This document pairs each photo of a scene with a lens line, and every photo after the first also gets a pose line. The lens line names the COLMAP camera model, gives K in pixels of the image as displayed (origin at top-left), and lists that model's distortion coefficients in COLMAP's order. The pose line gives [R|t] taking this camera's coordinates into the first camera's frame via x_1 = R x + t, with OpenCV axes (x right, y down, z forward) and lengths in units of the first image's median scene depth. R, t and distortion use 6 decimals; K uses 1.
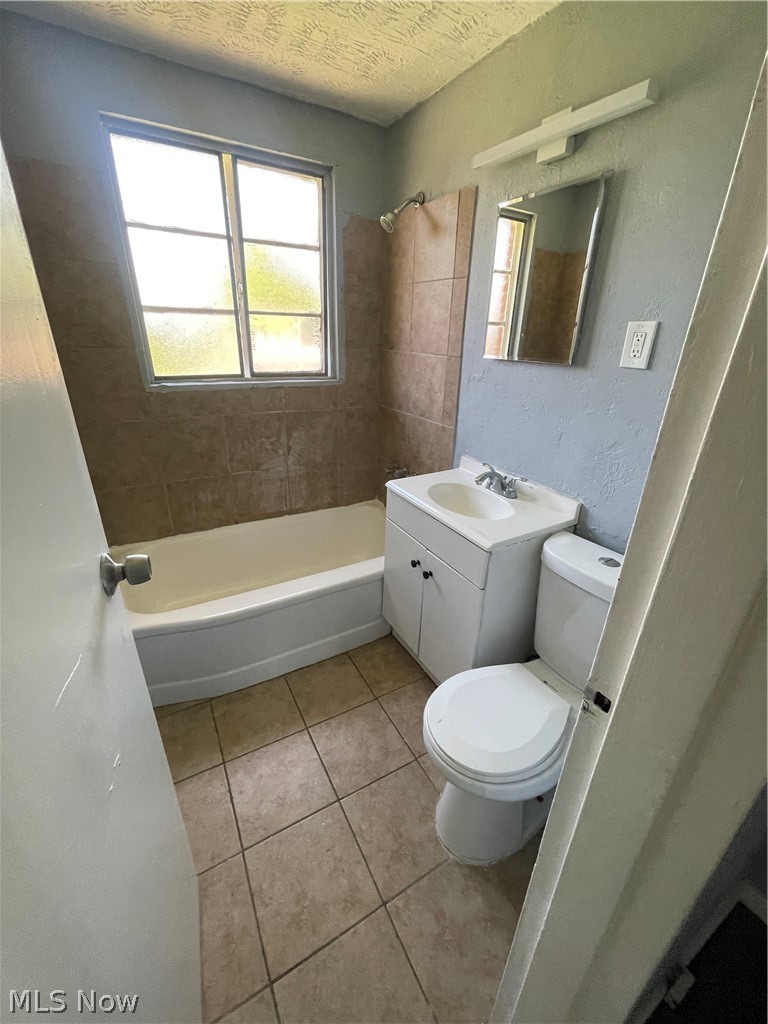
lens RADIAL K [[412.6, 0, 384.4], [0, 412.6, 509.4], [0, 0, 1]] dist [-0.001870, 0.001143]
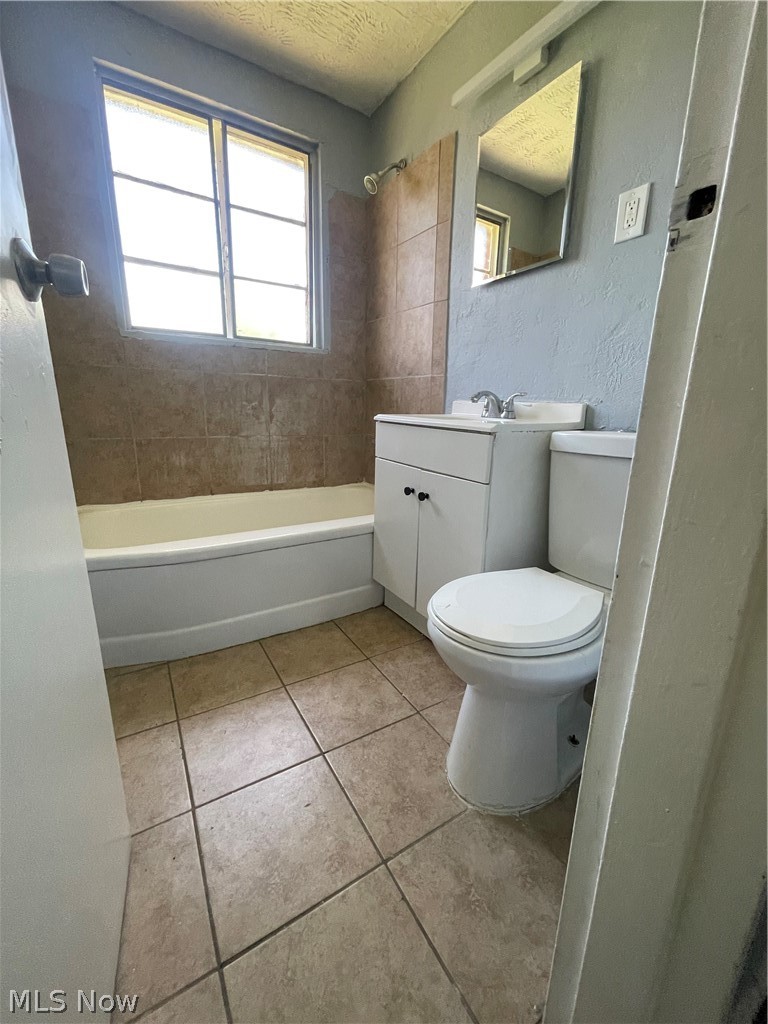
lens RADIAL K [[412.6, 0, 383.8], [0, 412.6, 510.9], [0, 0, 1]] dist [-0.001870, 0.001143]
pose [[0.999318, -0.016646, 0.032971, -0.010524], [0.021766, 0.986615, -0.161608, 0.324462], [-0.029840, 0.162216, 0.986304, 0.125470]]
